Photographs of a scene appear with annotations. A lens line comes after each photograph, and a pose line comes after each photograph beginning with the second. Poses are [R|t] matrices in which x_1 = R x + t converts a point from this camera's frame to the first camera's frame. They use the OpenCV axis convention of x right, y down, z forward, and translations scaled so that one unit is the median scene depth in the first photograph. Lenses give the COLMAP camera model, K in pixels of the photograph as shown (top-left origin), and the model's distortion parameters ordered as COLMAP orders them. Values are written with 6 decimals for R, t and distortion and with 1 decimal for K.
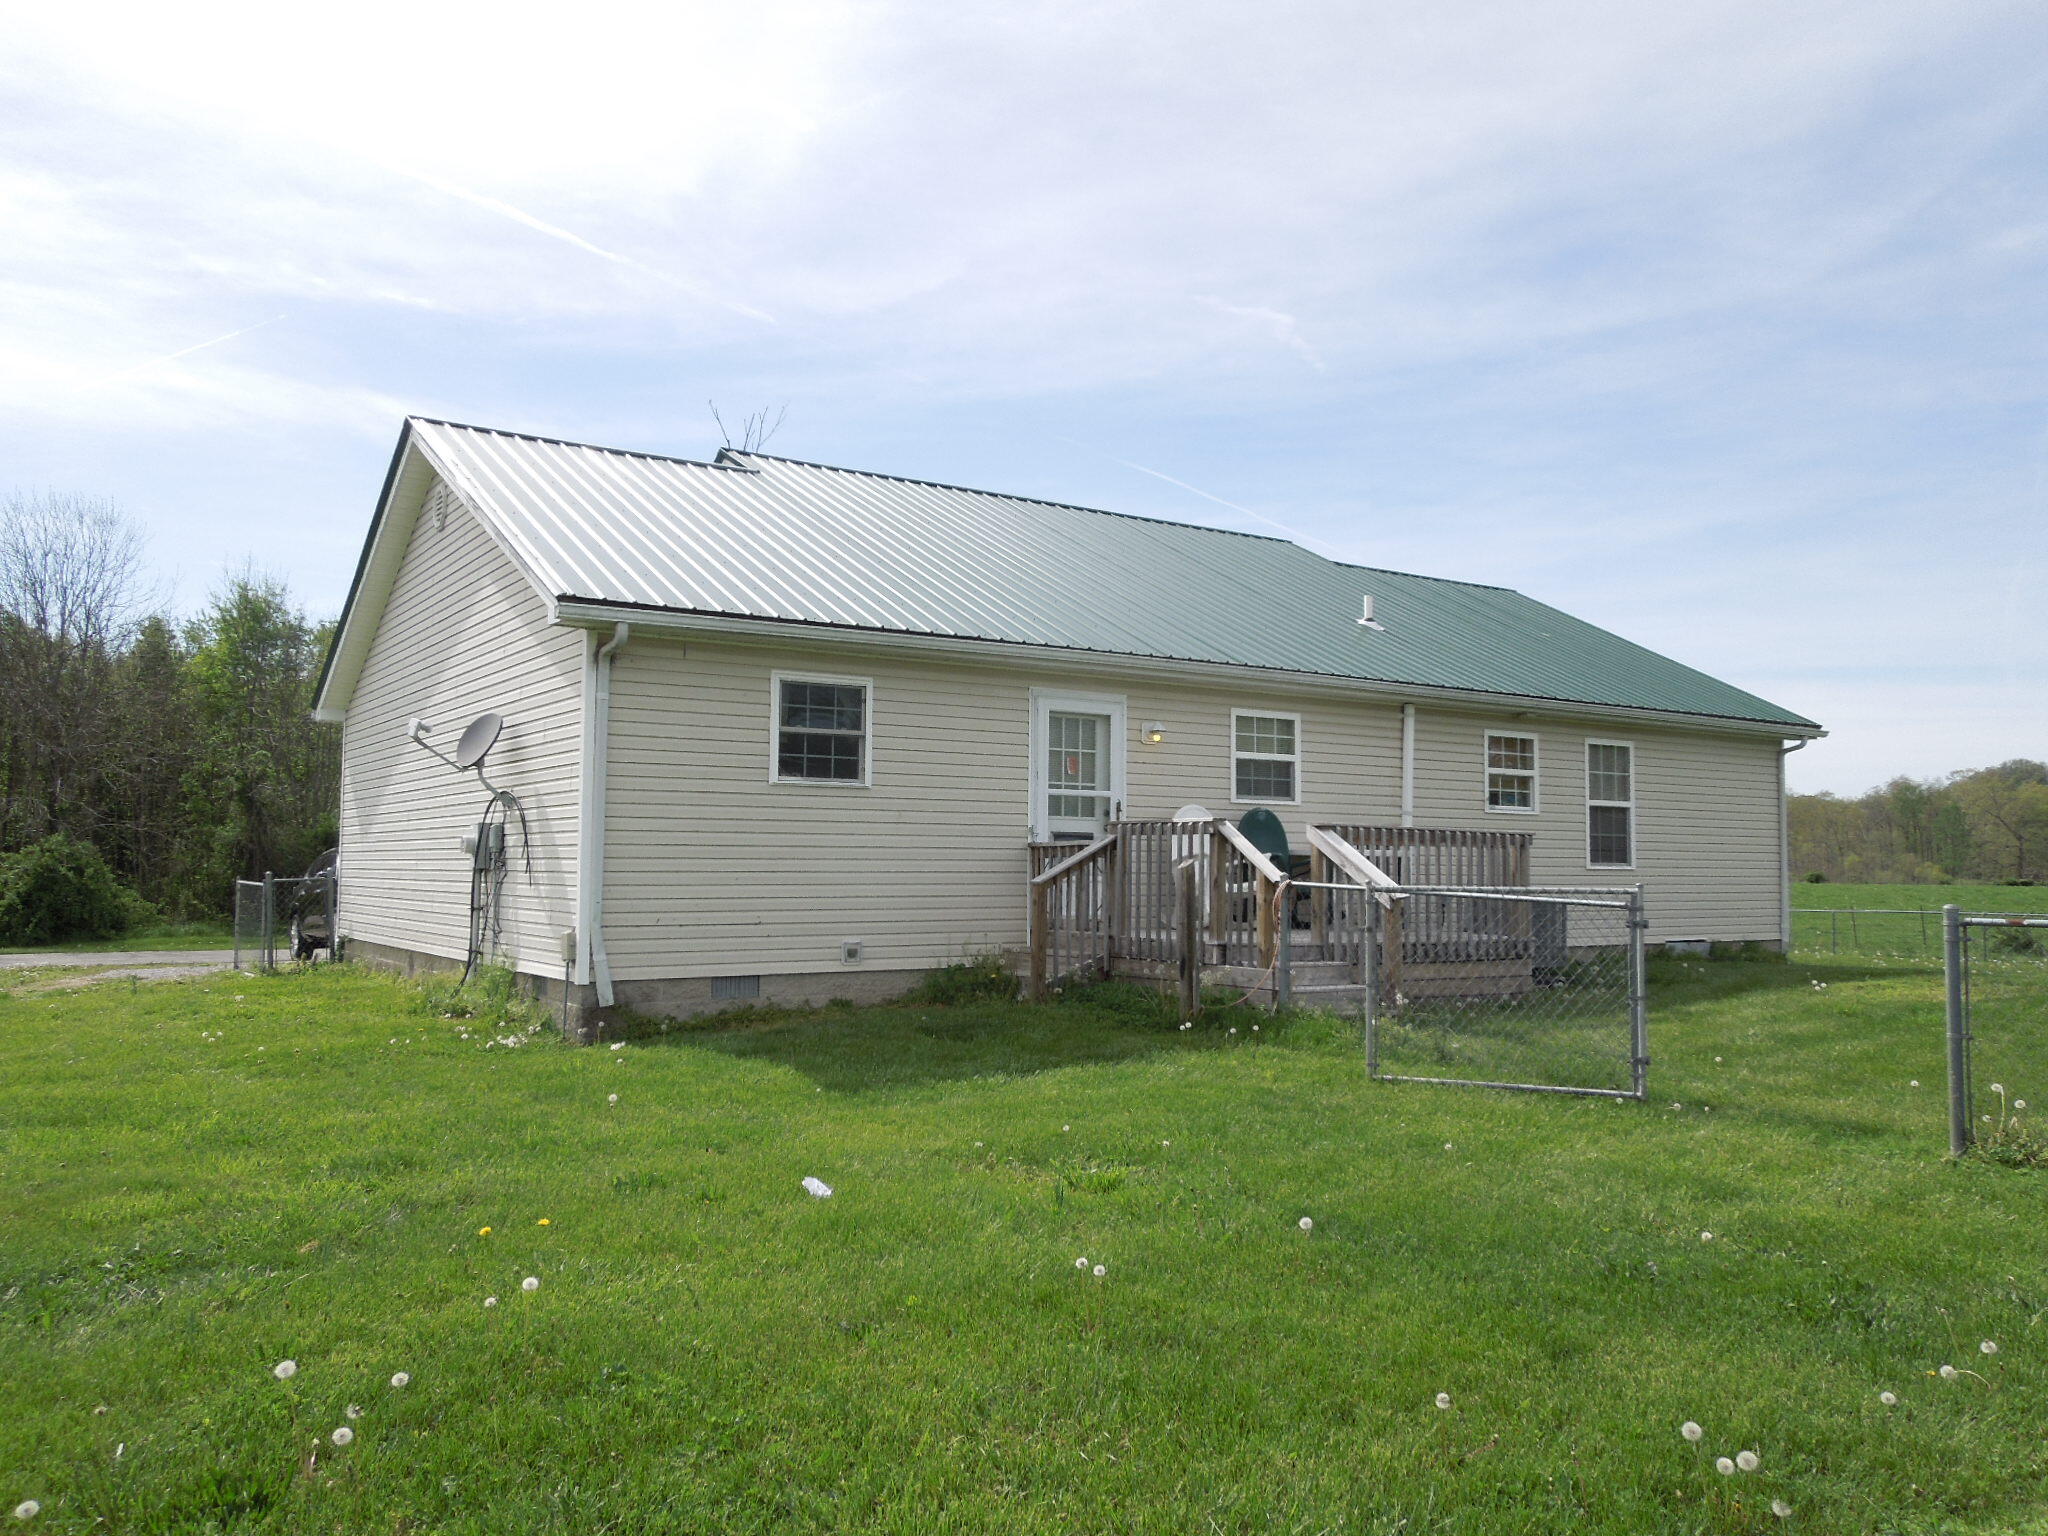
lens RADIAL K [[1562.7, 0, 1024.0], [0, 1562.7, 768.0], [0, 0, 1]] dist [0.005787, -0.002465]
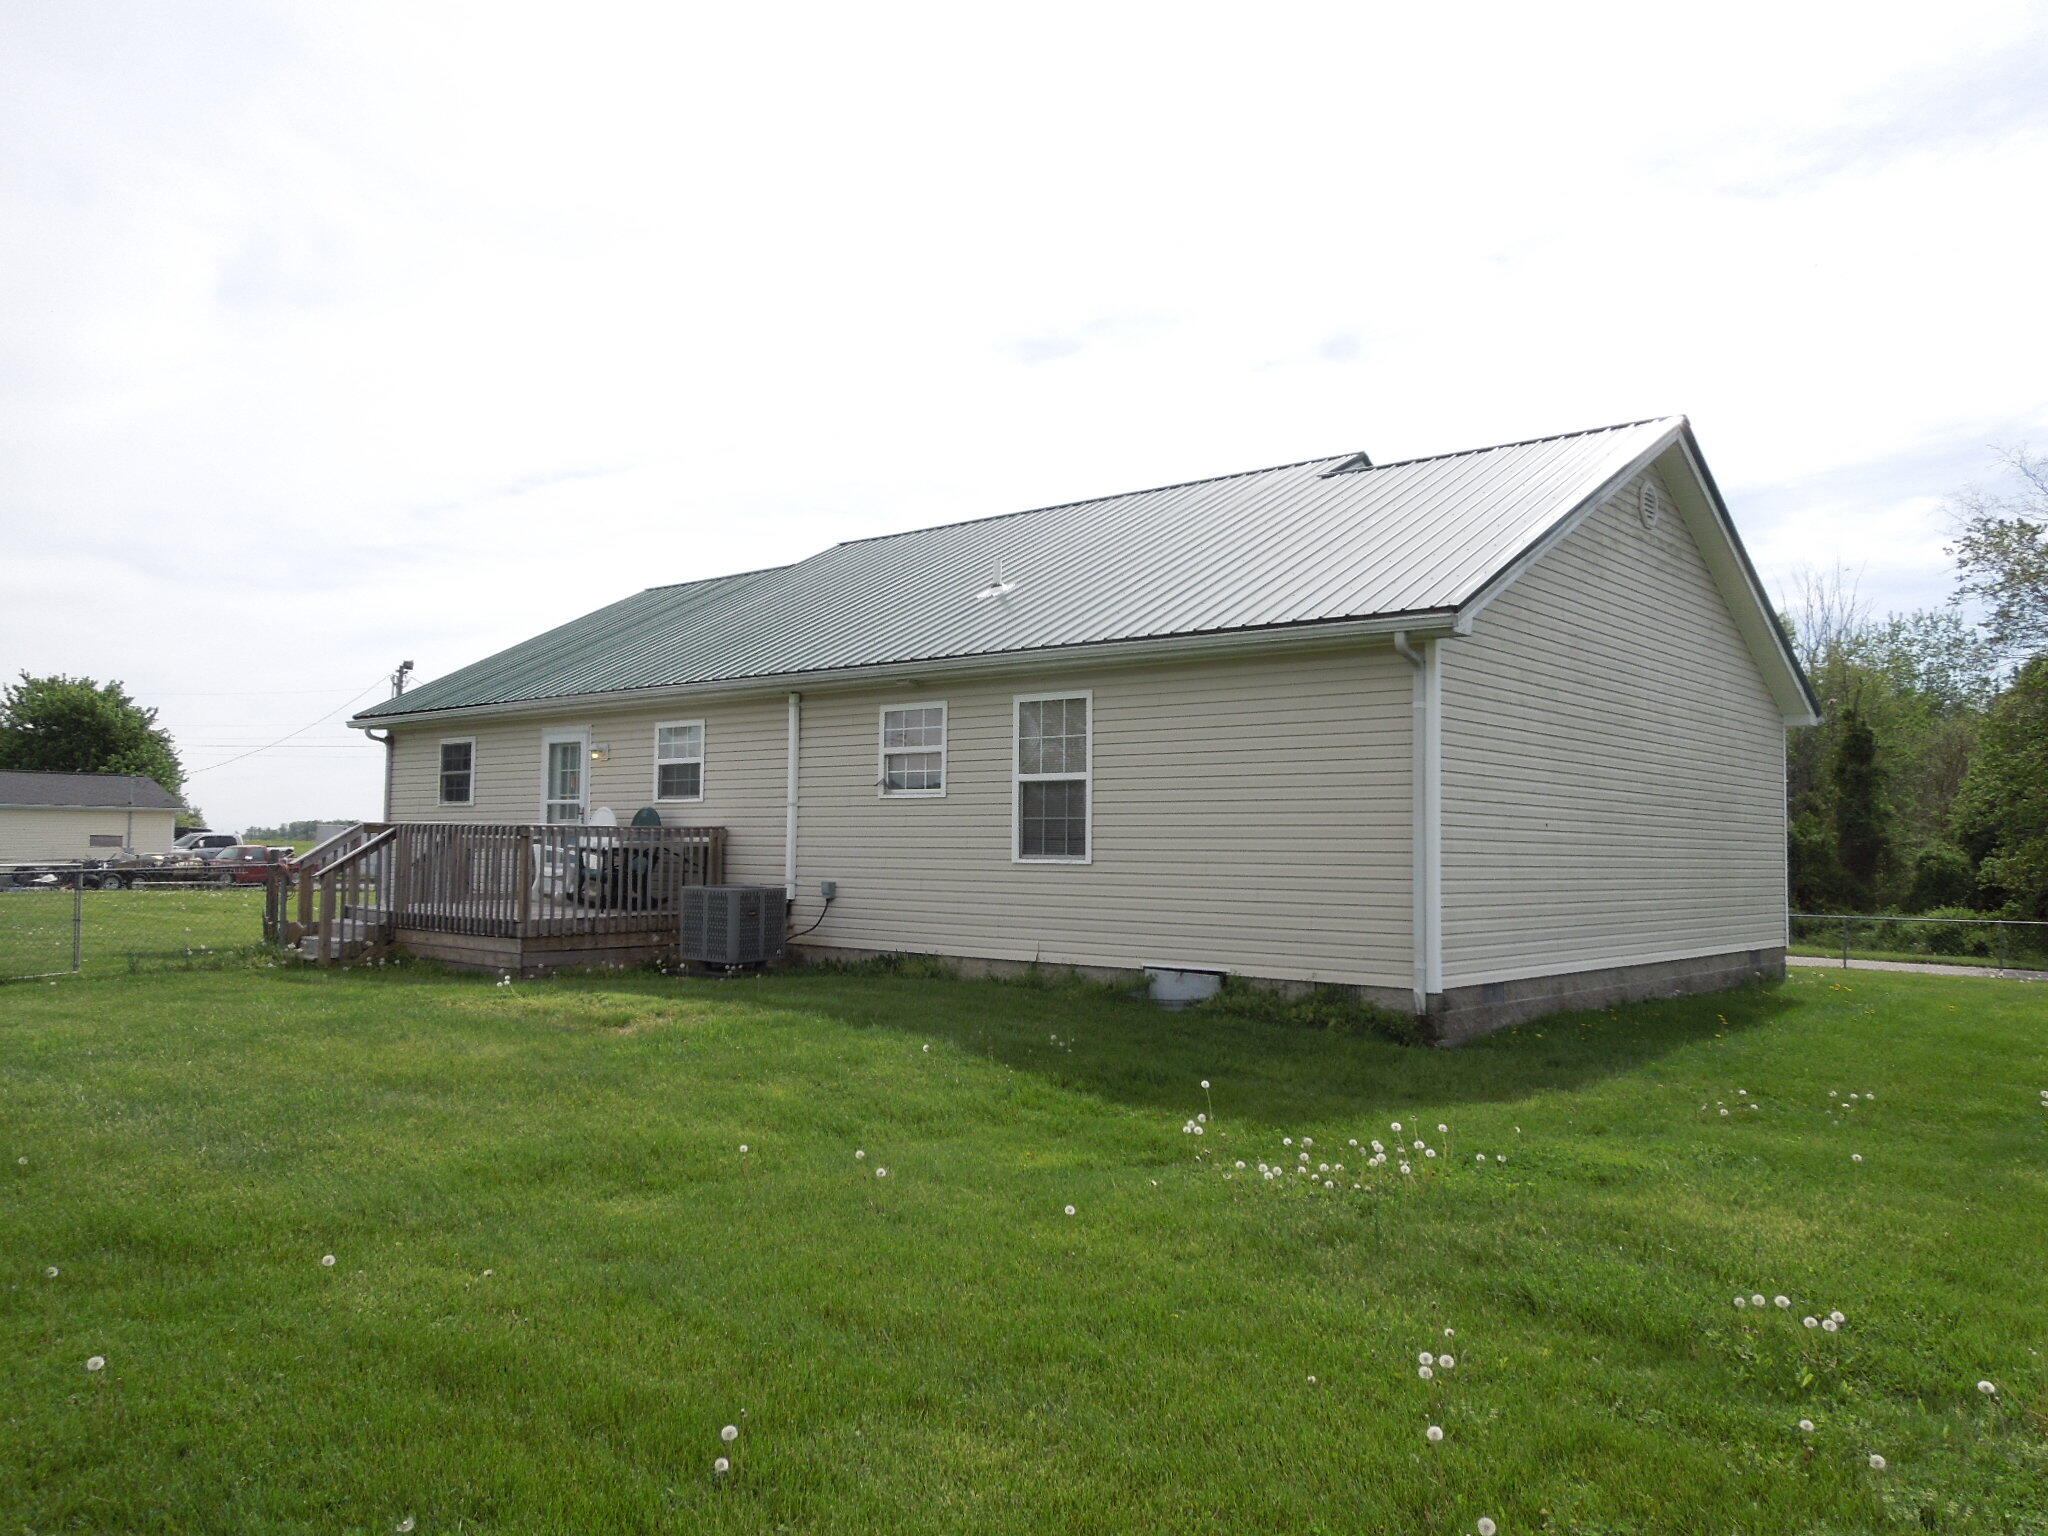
lens RADIAL K [[1562.7, 0, 1024.0], [0, 1562.7, 768.0], [0, 0, 1]] dist [0.005787, -0.002465]
pose [[0.249470, -0.057346, -0.966683, 1.180383], [0.048970, 0.997715, -0.046549, 0.056743], [0.967144, -0.035725, 0.251708, 0.851494]]
